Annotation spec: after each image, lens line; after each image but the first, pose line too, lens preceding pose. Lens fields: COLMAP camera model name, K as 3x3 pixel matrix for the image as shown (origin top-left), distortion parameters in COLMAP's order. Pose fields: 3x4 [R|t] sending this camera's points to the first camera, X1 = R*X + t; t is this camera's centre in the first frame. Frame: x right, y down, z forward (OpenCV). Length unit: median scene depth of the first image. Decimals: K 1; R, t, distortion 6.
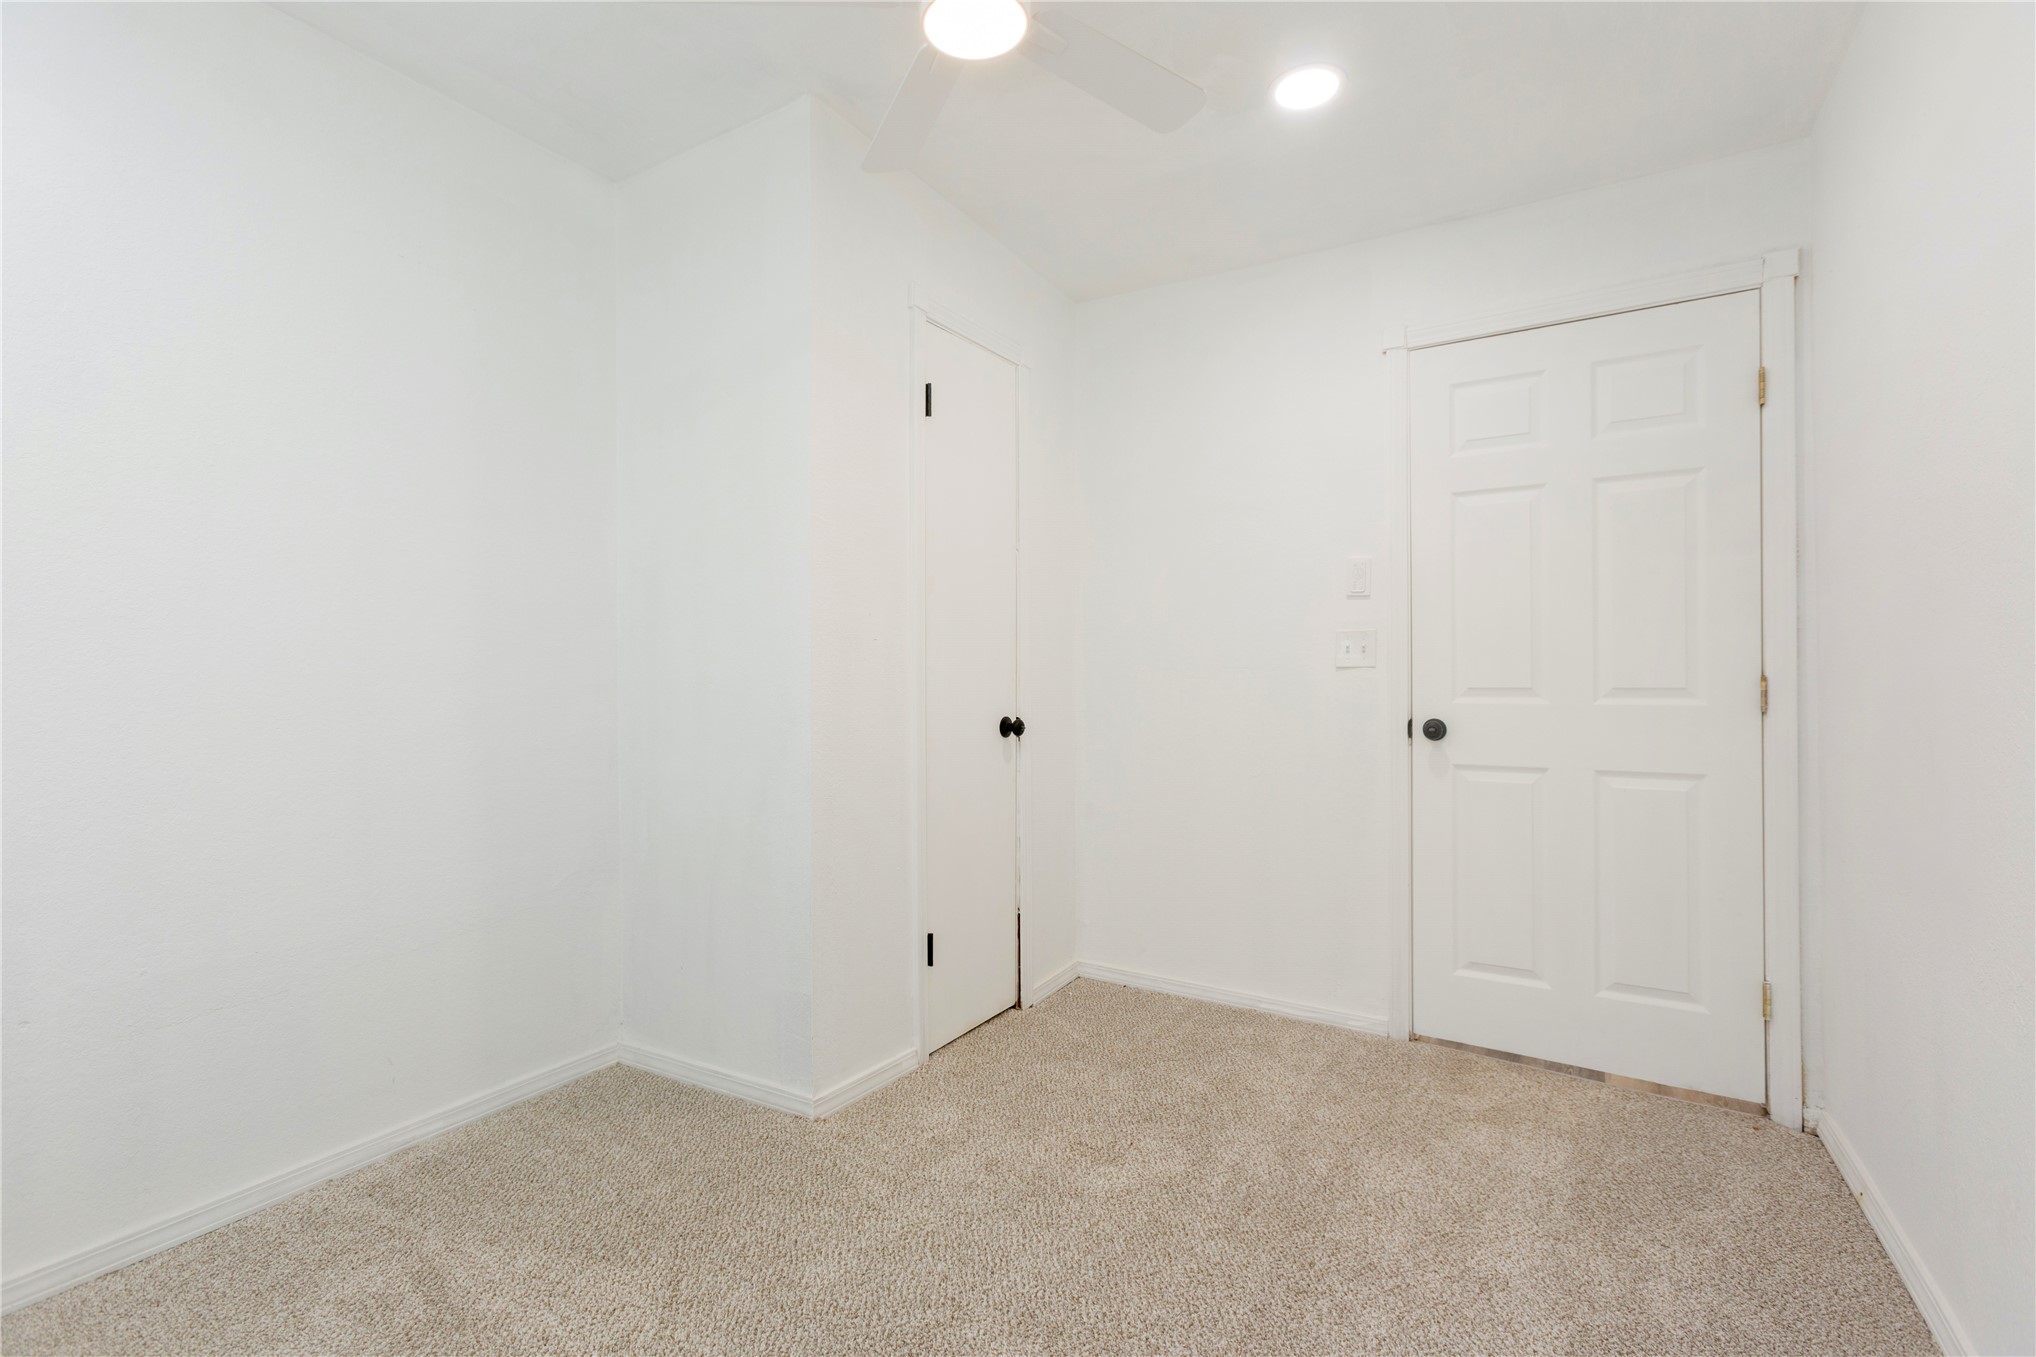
lens RADIAL K [[899.0, 0, 1005.3], [0, 899.0, 681.5], [0, 0, 1]] dist [-0.013392, 0.011026]
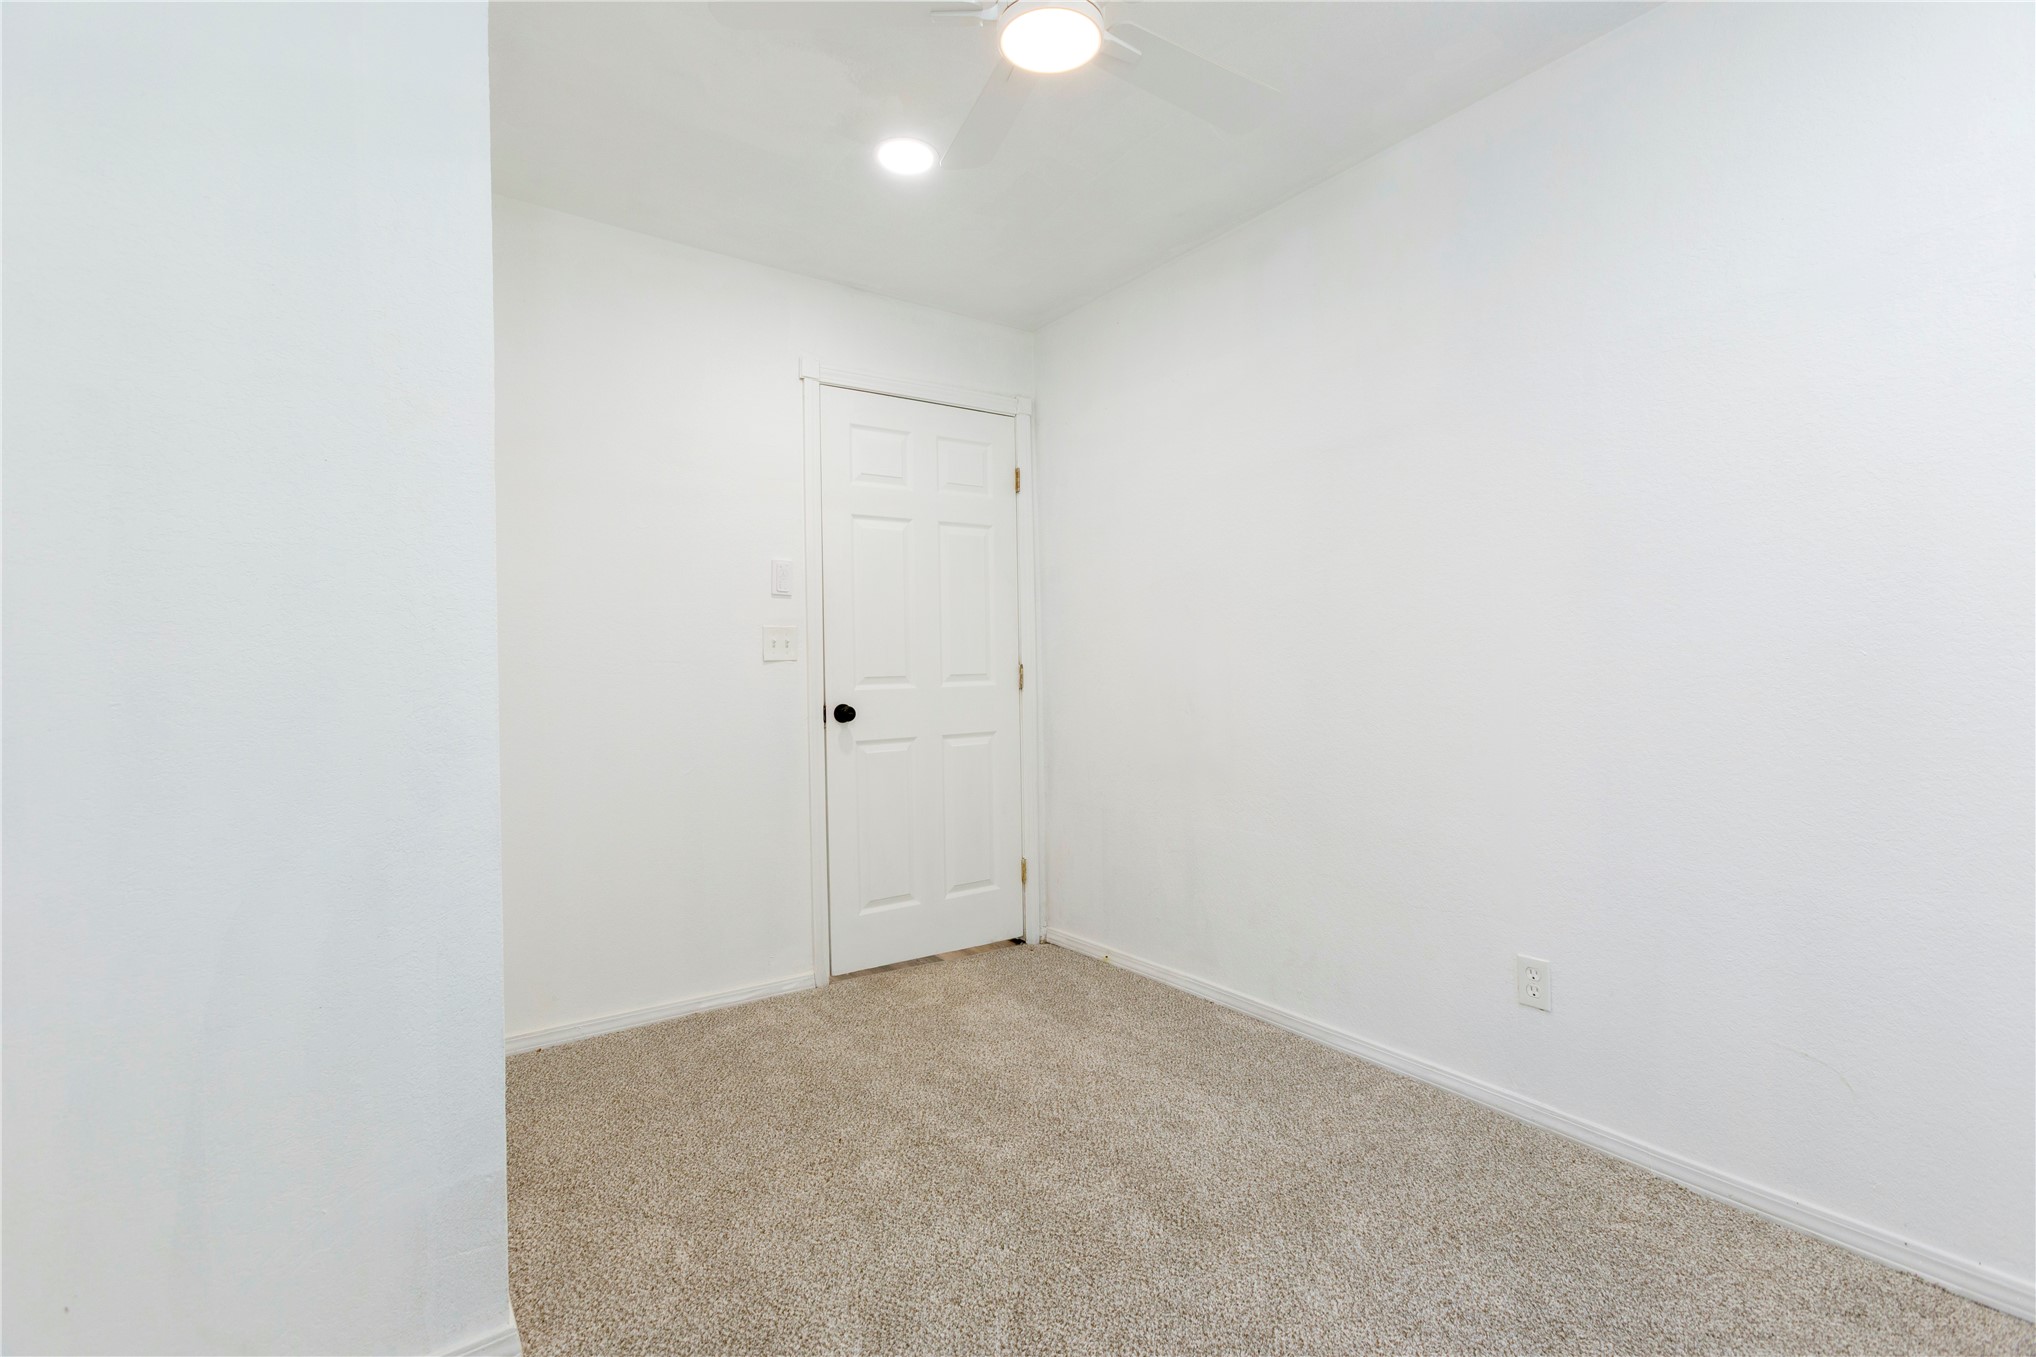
lens RADIAL K [[899.0, 0, 1015.9], [0, 899.0, 689.3], [0, 0, 1]] dist [-0.013392, 0.011026]
pose [[0.399210, -0.028576, 0.916414, -0.523048], [0.020471, 0.999543, 0.022251, 0.000712], [-0.916631, 0.009877, 0.399613, 0.327218]]
